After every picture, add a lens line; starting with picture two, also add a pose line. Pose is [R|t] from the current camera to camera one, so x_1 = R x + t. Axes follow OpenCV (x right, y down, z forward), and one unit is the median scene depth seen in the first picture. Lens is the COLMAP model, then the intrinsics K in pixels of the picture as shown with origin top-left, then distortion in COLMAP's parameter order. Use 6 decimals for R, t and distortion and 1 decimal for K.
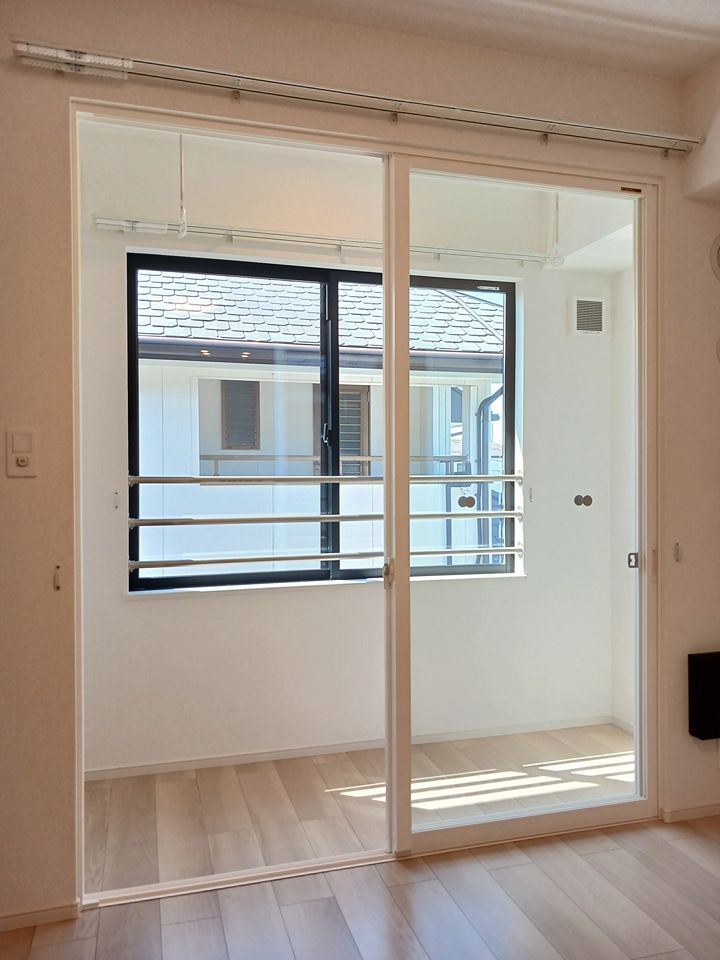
lens RADIAL K [[749.1, 0, 370.9], [0, 749.1, 484.3], [0, 0, 1]] dist [-0.002791, -0.004220]
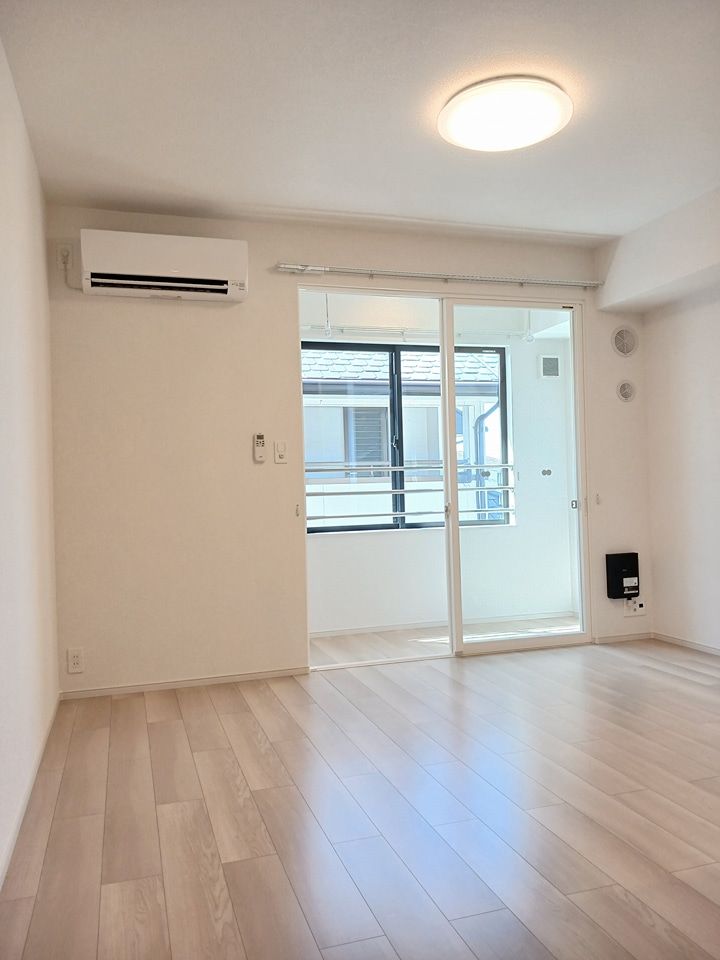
lens RADIAL K [[753.0, 0, 360.0], [0, 753.0, 480.0], [0, 0, 1]] dist [0.000410, -0.000905]
pose [[0.999713, -0.022454, 0.008410, -0.154574], [0.022660, 0.999424, -0.025267, 0.059339], [-0.007838, 0.025450, 0.999645, -0.679080]]
